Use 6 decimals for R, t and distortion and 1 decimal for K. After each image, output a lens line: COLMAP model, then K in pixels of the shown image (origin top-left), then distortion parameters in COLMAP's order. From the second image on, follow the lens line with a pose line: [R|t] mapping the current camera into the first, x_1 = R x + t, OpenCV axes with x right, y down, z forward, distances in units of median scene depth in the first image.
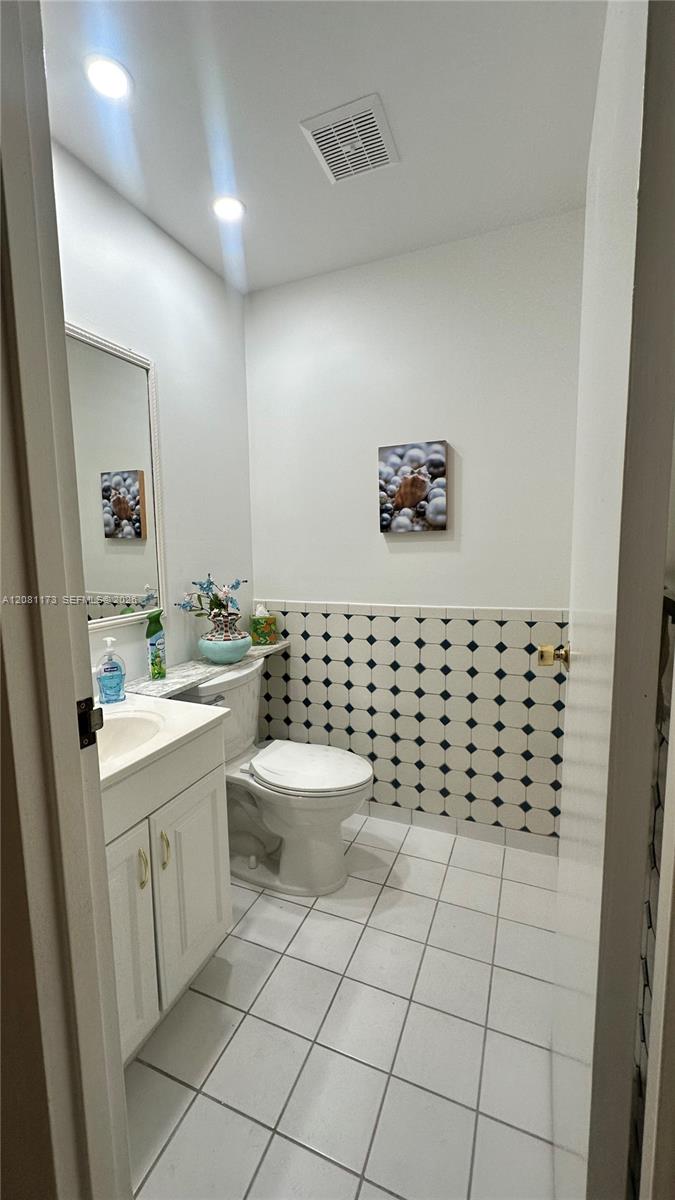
lens RADIAL K [[476.1, 0, 337.7], [0, 476.1, 599.1], [0, 0, 1]] dist [0.001263, -0.000033]
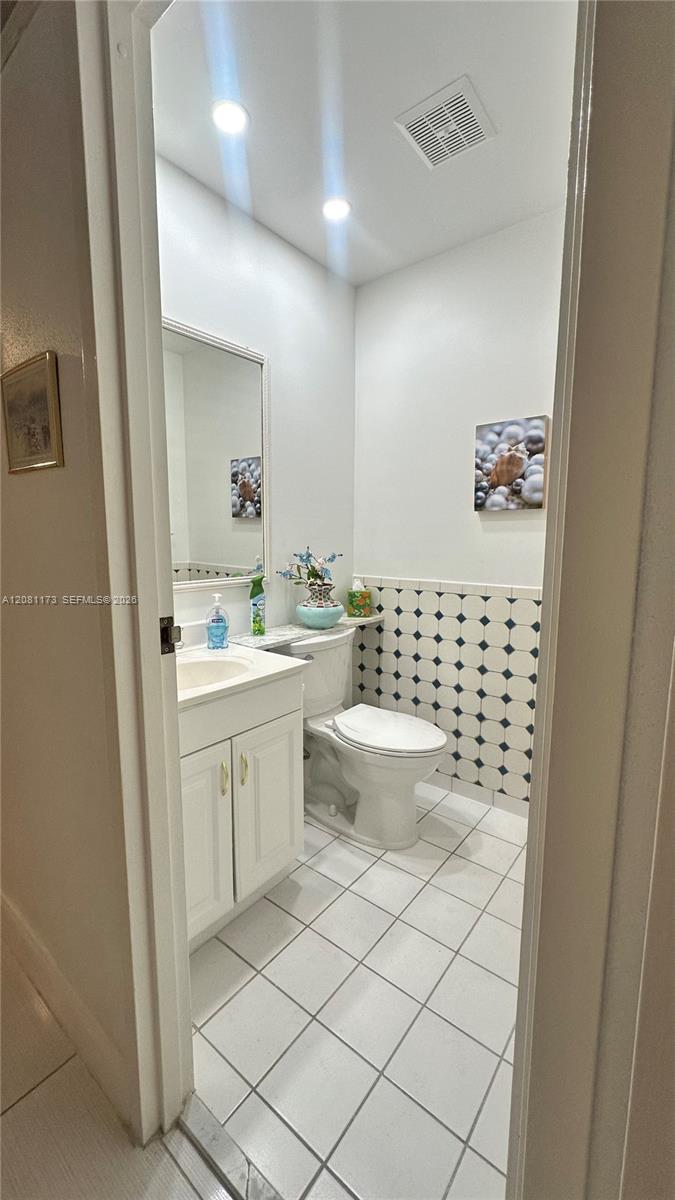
lens RADIAL K [[476.1, 0, 337.9], [0, 476.1, 598.1], [0, 0, 1]] dist [0.001263, -0.000033]
pose [[0.962816, 0.053578, -0.264792, 0.099266], [-0.049360, 0.998526, 0.022561, 0.038997], [0.265610, -0.008652, 0.964042, -0.051843]]
